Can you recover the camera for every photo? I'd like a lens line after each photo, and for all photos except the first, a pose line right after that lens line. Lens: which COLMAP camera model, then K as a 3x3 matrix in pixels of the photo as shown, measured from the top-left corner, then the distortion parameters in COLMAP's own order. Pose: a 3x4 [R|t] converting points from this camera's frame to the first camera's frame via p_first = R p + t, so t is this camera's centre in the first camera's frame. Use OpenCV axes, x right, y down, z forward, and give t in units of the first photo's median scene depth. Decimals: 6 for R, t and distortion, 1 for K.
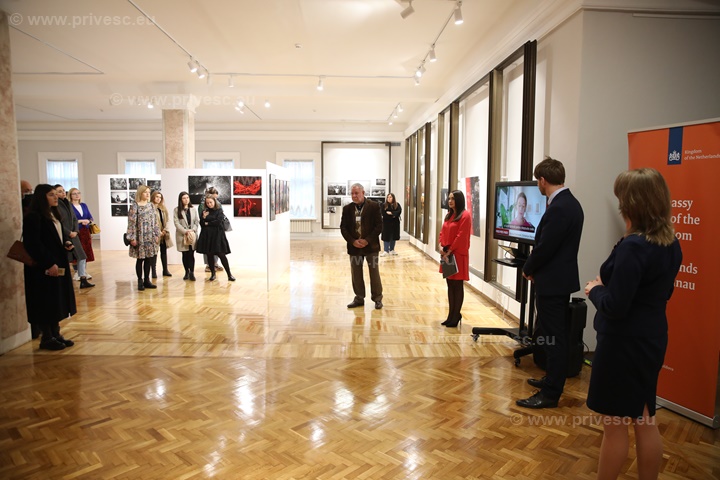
lens RADIAL K [[487.5, 0, 361.0], [0, 487.5, 245.7], [0, 0, 1]] dist [-0.096477, 0.060584]
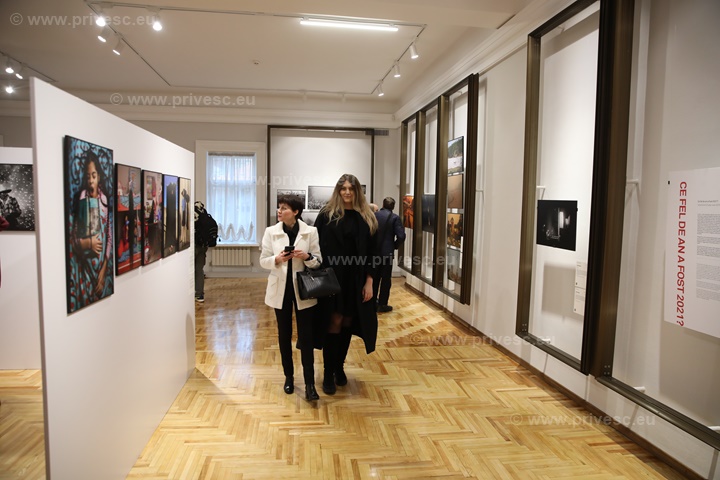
lens RADIAL K [[487.5, 0, 362.6], [0, 487.5, 242.3], [0, 0, 1]] dist [-0.096477, 0.060584]
pose [[0.993927, 0.002801, 0.110008, -0.035608], [0.000510, 0.999548, -0.030052, -0.054112], [-0.110043, 0.029926, 0.993476, 0.474741]]
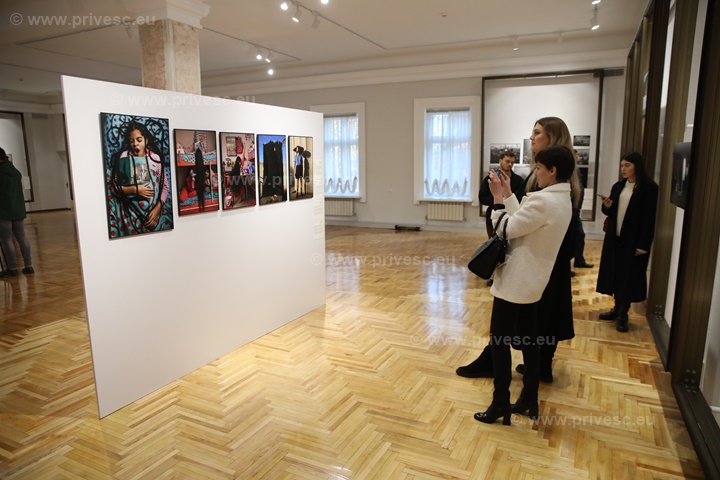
lens RADIAL K [[487.5, 0, 362.7], [0, 487.5, 241.1], [0, 0, 1]] dist [-0.096477, 0.060584]
pose [[0.886854, 0.062284, -0.457833, 0.105502], [-0.036032, 0.997178, 0.065860, -0.053226], [0.460644, -0.041911, 0.886595, 0.498242]]
